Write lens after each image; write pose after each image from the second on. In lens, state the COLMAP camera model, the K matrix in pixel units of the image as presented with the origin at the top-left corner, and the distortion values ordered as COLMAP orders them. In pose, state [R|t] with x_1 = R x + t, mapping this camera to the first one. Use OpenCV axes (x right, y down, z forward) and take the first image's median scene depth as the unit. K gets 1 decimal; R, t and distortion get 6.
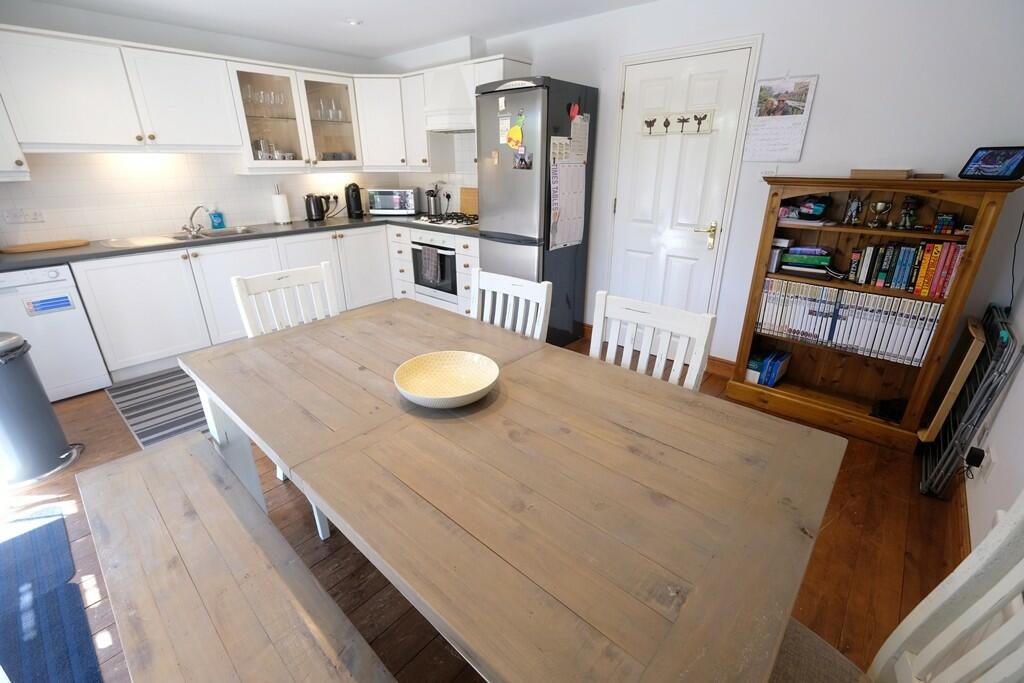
lens RADIAL K [[446.3, 0, 512.4], [0, 446.3, 337.1], [0, 0, 1]] dist [-0.000353, 0.000185]
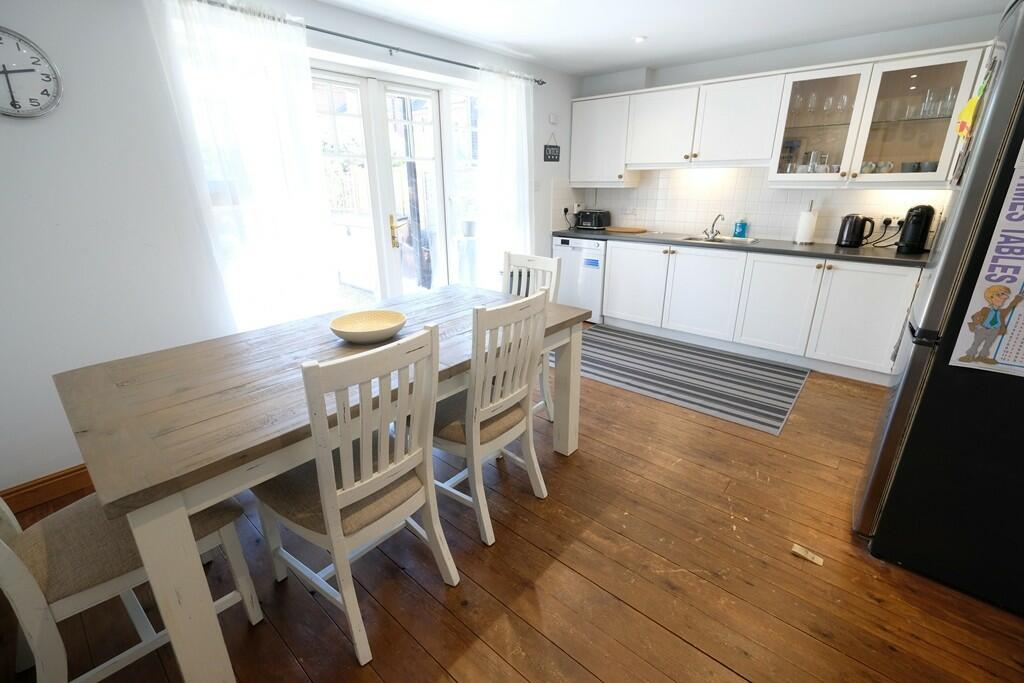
lens RADIAL K [[446.3, 0, 512.2], [0, 446.3, 337.7], [0, 0, 1]] dist [-0.000353, 0.000185]
pose [[0.014876, 0.336399, -0.941602, 0.533589], [-0.365788, 0.878260, 0.307991, -0.207981], [0.930579, 0.339845, 0.136116, 0.552387]]
